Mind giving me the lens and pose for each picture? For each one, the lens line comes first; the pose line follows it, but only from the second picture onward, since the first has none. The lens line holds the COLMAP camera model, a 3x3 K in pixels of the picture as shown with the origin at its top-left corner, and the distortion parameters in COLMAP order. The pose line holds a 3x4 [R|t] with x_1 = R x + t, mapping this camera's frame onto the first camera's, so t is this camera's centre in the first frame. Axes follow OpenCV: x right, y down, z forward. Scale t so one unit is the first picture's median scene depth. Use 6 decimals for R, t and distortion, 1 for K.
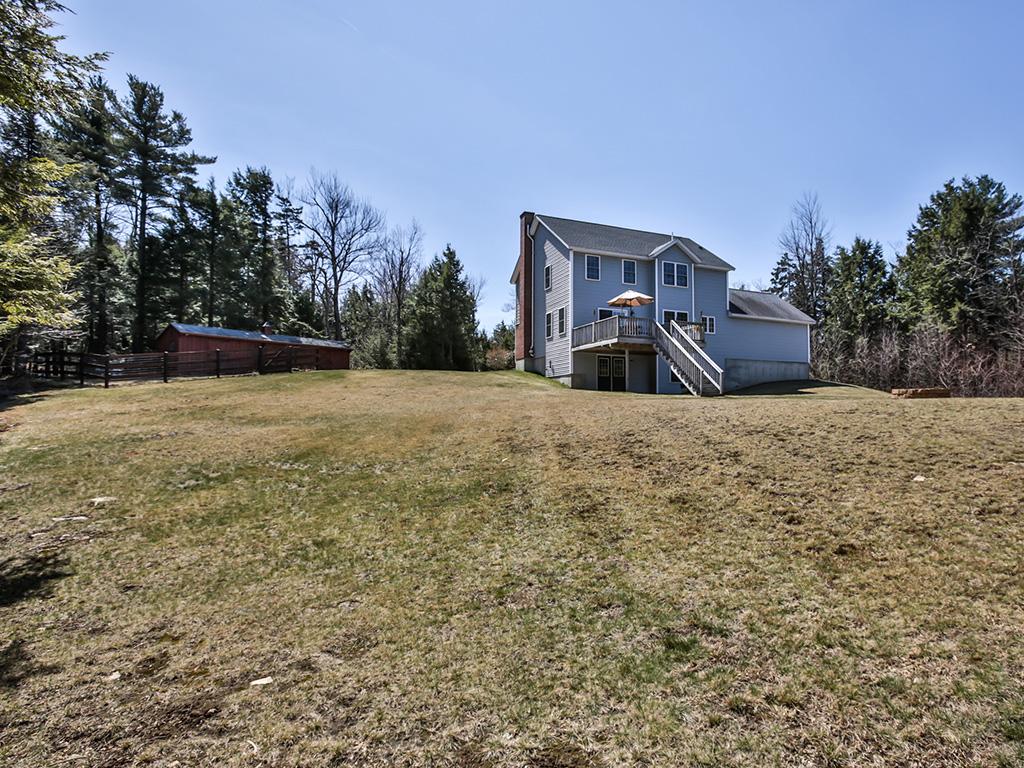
lens RADIAL K [[570.4, 0, 517.5], [0, 570.4, 391.3], [0, 0, 1]] dist [-0.080966, 0.040791]
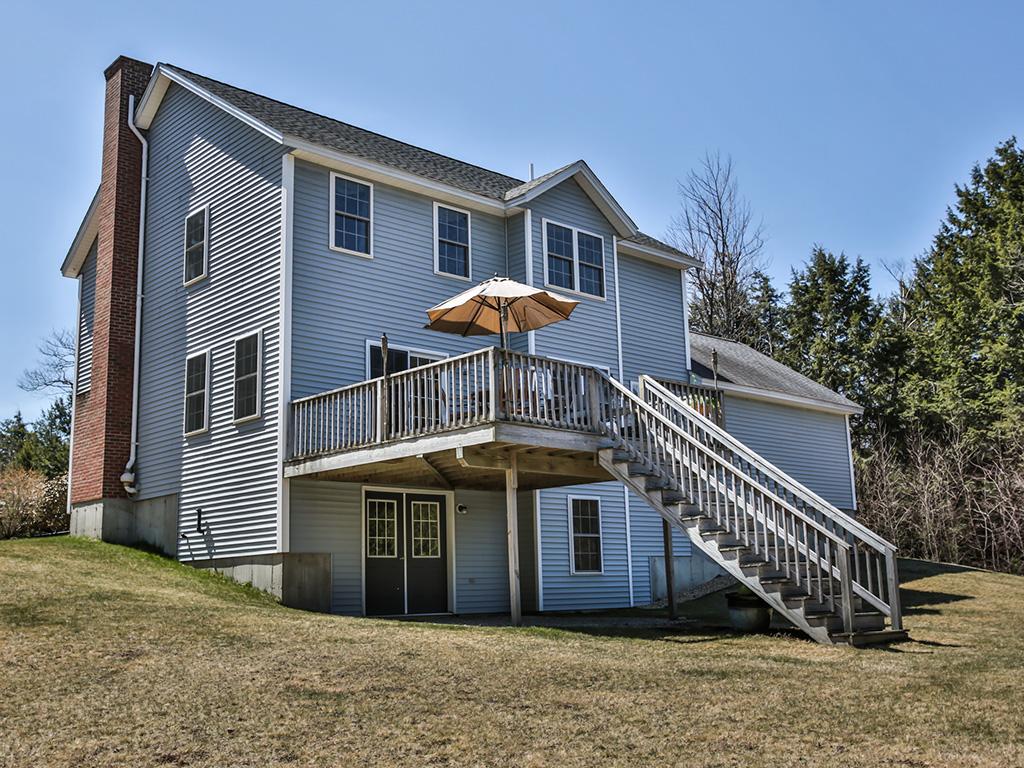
lens RADIAL K [[1135.5, 0, 512.1], [0, 1135.5, 371.1], [0, 0, 1]] dist [0.009280, 0.028856]
pose [[0.927637, 0.042515, 0.371054, -0.017011], [0.020325, 0.986281, -0.163820, -0.023376], [-0.372929, 0.159507, 0.914047, 0.378019]]
